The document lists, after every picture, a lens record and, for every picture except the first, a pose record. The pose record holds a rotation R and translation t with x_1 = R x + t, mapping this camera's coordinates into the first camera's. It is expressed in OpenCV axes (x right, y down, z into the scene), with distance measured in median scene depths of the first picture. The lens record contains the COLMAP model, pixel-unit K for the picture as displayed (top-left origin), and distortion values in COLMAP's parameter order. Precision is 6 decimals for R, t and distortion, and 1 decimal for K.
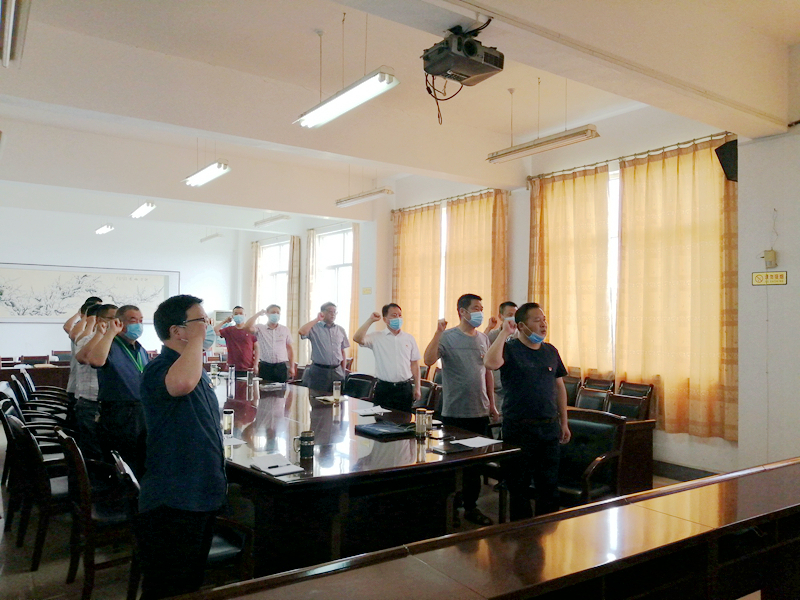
lens RADIAL K [[623.1, 0, 400.0], [0, 623.1, 300.0], [0, 0, 1]] dist [0.011281, -0.056057]
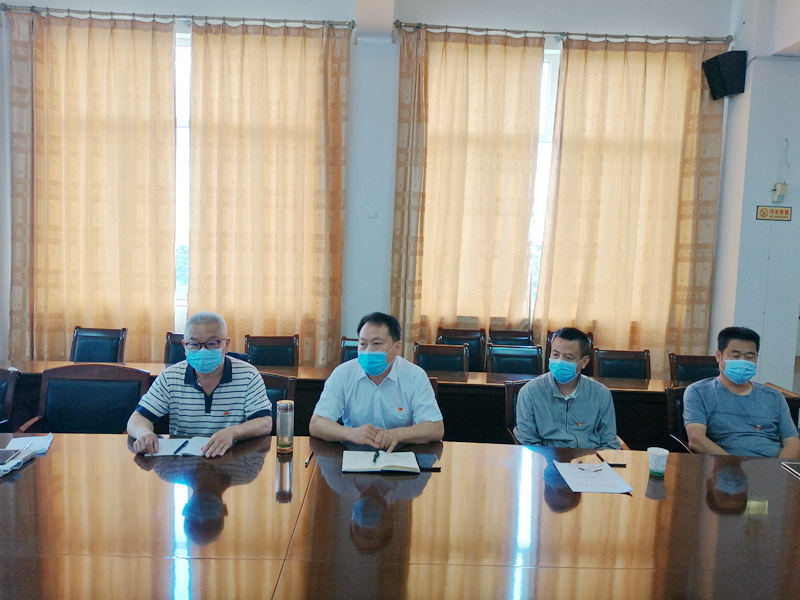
lens RADIAL K [[699.9, 0, 400.0], [0, 699.9, 300.0], [0, 0, 1]] dist [0.001161, -0.001966]
pose [[0.539251, -0.056163, 0.840270, -0.383232], [-0.047386, 0.994169, 0.096859, 0.012932], [-0.840811, -0.092048, 0.533445, 0.565459]]
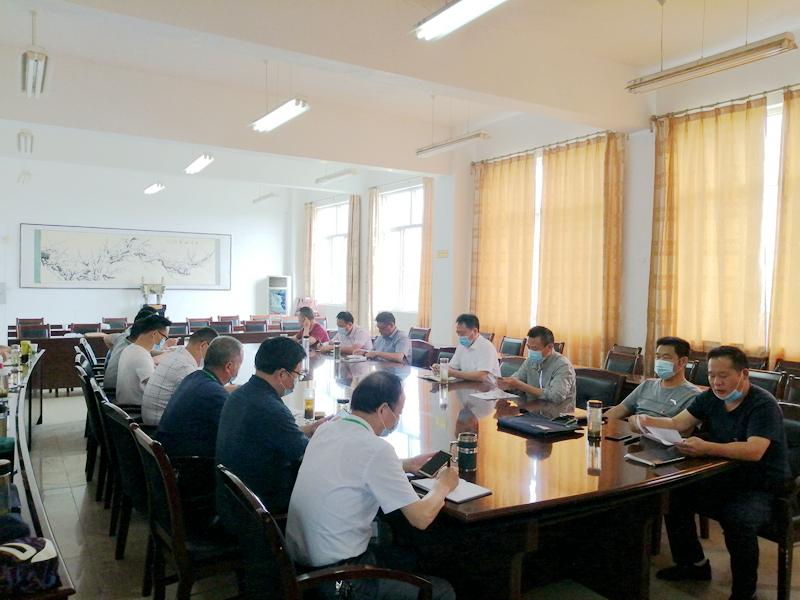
lens RADIAL K [[623.1, 0, 400.0], [0, 623.1, 300.0], [0, 0, 1]] dist [0.011281, -0.056057]
pose [[0.998590, 0.004095, -0.052919, -0.086055], [-0.001336, 0.998642, 0.052080, 0.006796], [0.053060, -0.051936, 0.997240, 0.122058]]
